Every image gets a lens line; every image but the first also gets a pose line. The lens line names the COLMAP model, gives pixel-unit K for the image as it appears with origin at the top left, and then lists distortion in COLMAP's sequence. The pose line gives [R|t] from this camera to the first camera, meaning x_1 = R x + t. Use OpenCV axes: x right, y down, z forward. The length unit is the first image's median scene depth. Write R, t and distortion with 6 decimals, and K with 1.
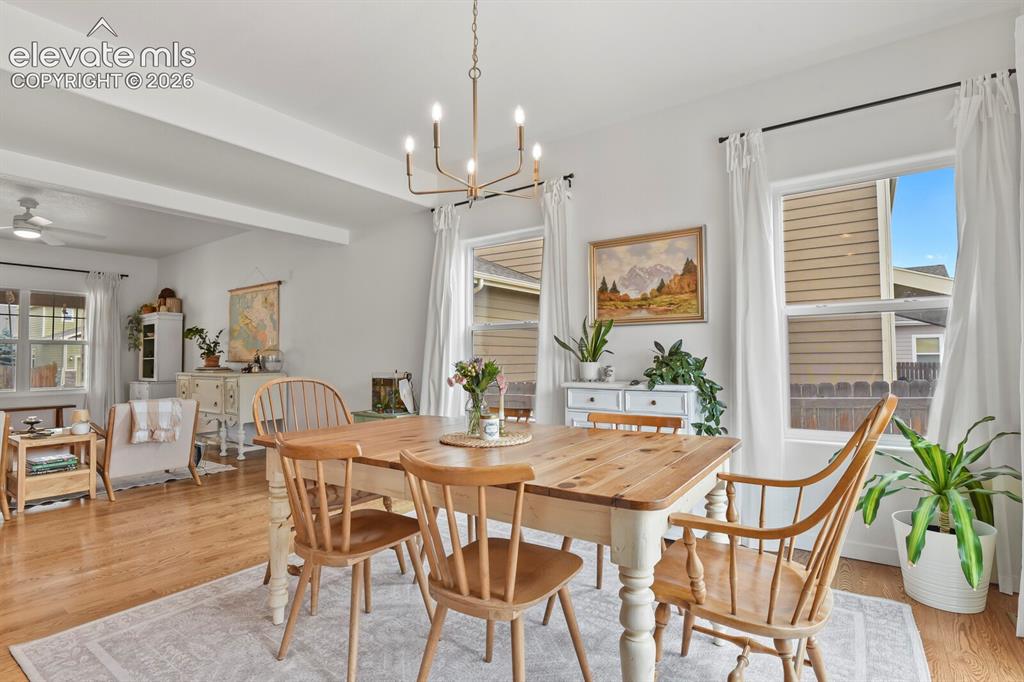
lens RADIAL K [[499.0, 0, 516.7], [0, 499.0, 340.6], [0, 0, 1]] dist [-0.004905, -0.010668]
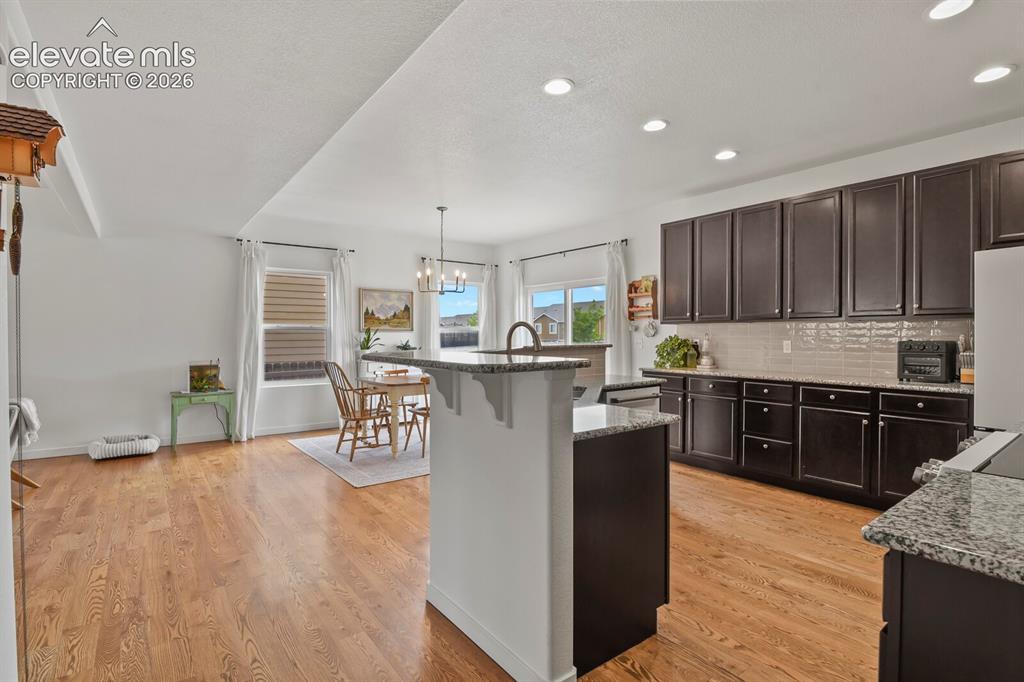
lens RADIAL K [[499.0, 0, 516.7], [0, 499.0, 340.6], [0, 0, 1]] dist [-0.004905, -0.010668]
pose [[0.301525, -0.001668, 0.953457, -1.555531], [-0.036380, 0.999250, 0.013253, -0.041000], [-0.952764, -0.038683, 0.301239, -0.170376]]
